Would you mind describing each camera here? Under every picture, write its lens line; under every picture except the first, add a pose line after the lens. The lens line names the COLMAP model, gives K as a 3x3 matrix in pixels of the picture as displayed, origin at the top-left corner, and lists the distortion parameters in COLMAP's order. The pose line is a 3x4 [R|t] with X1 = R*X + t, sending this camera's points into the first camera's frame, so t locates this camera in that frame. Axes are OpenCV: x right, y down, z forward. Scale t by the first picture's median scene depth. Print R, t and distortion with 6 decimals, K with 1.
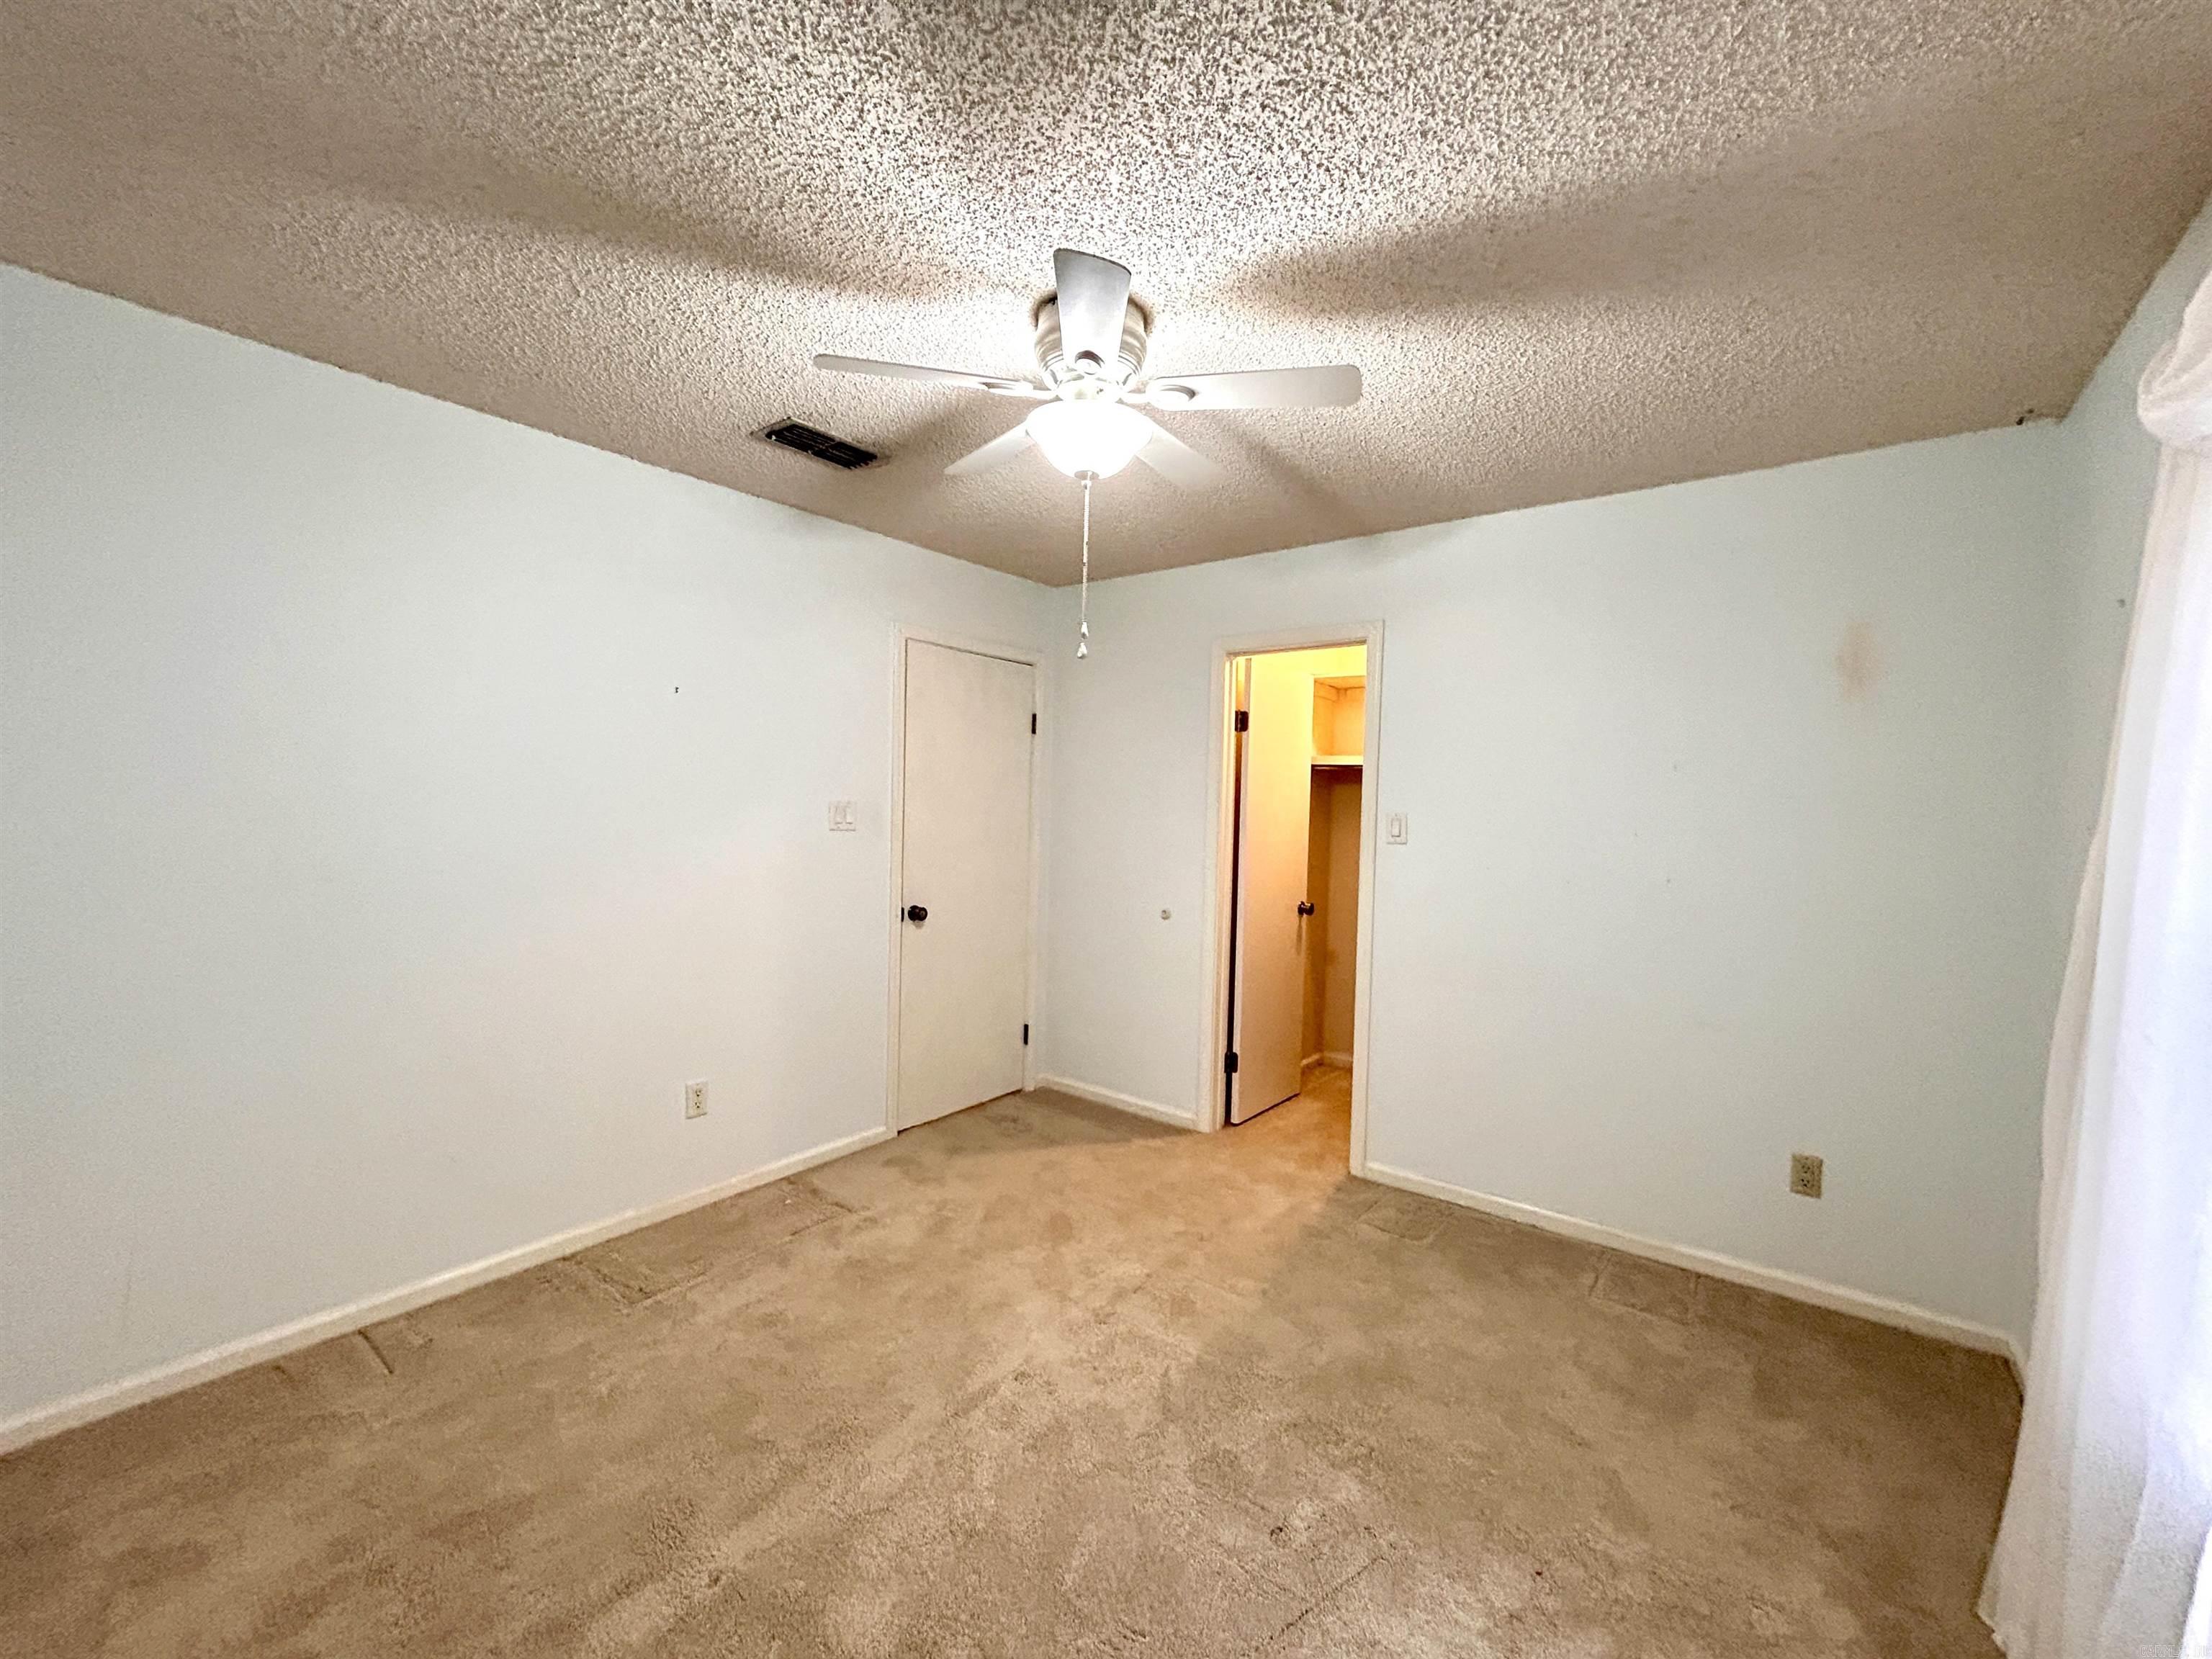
lens RADIAL K [[891.6, 0, 1099.4], [0, 891.6, 837.6], [0, 0, 1]] dist [-0.000654, -0.000490]
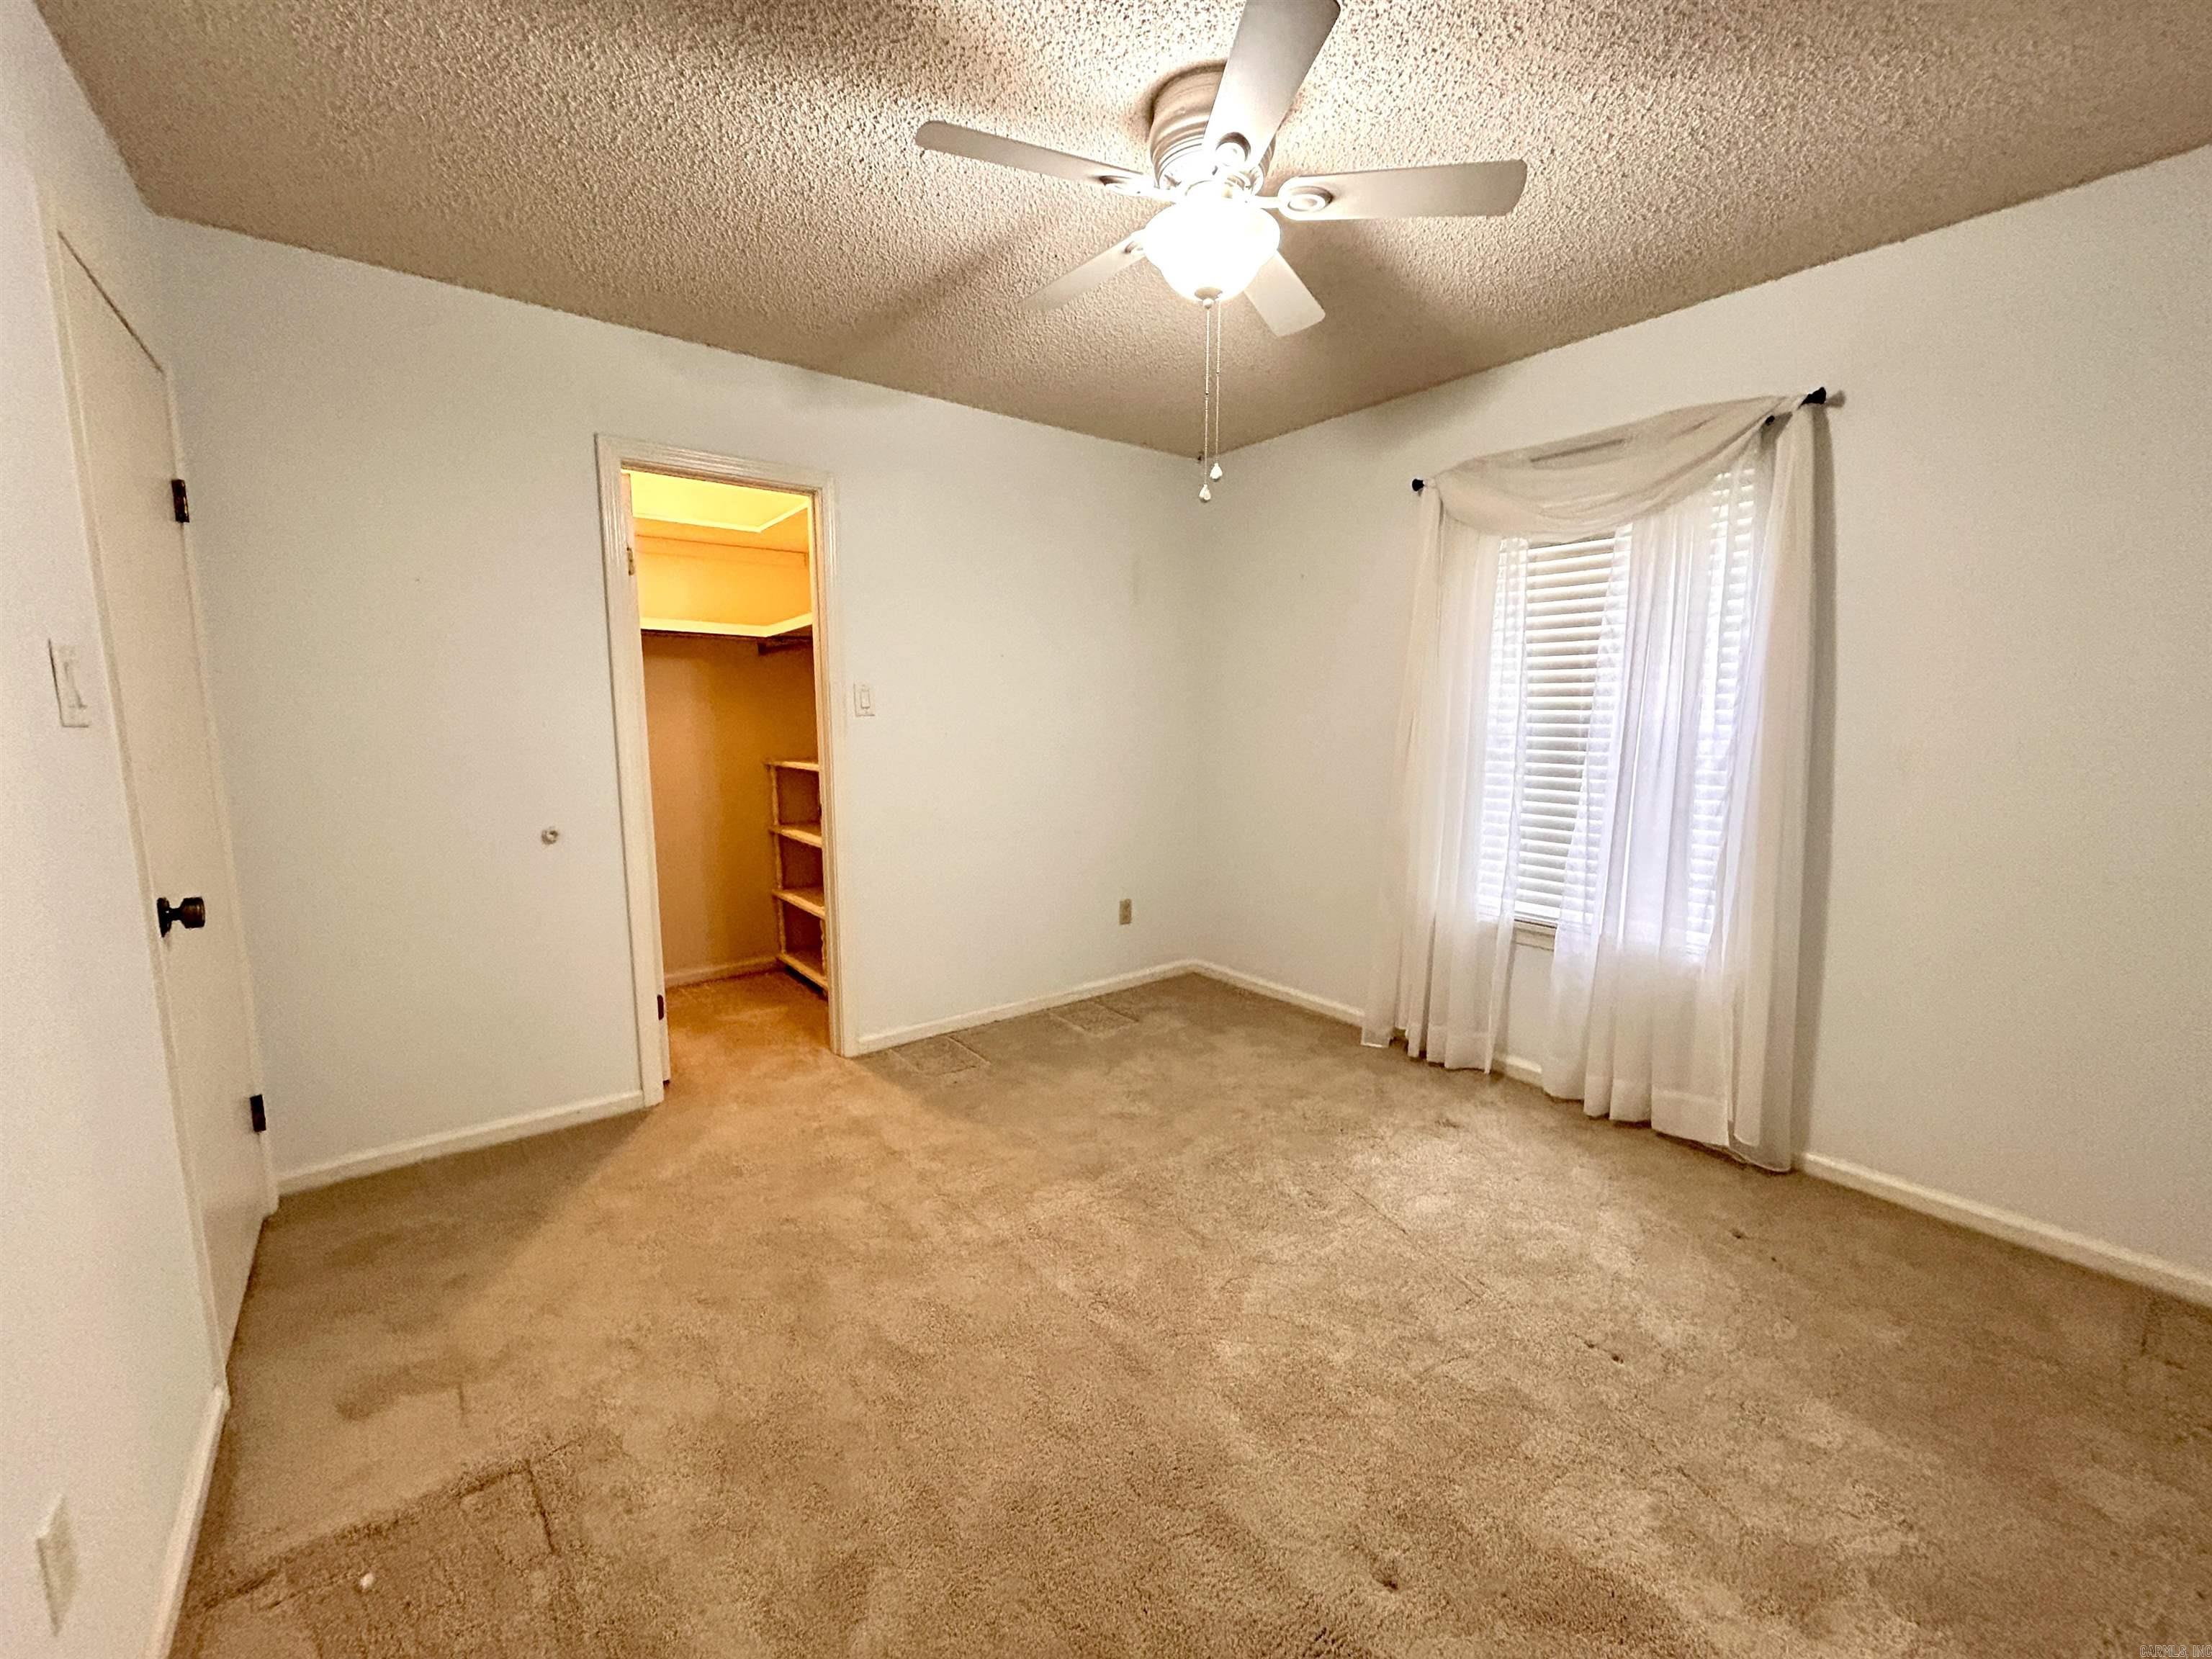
lens RADIAL K [[891.6, 0, 1095.1], [0, 891.6, 826.7], [0, 0, 1]] dist [-0.000654, -0.000490]
pose [[0.251749, -0.150152, 0.956074, -0.564170], [0.040020, 0.988661, 0.144732, -0.004021], [-0.966965, 0.001826, 0.254903, 0.502020]]
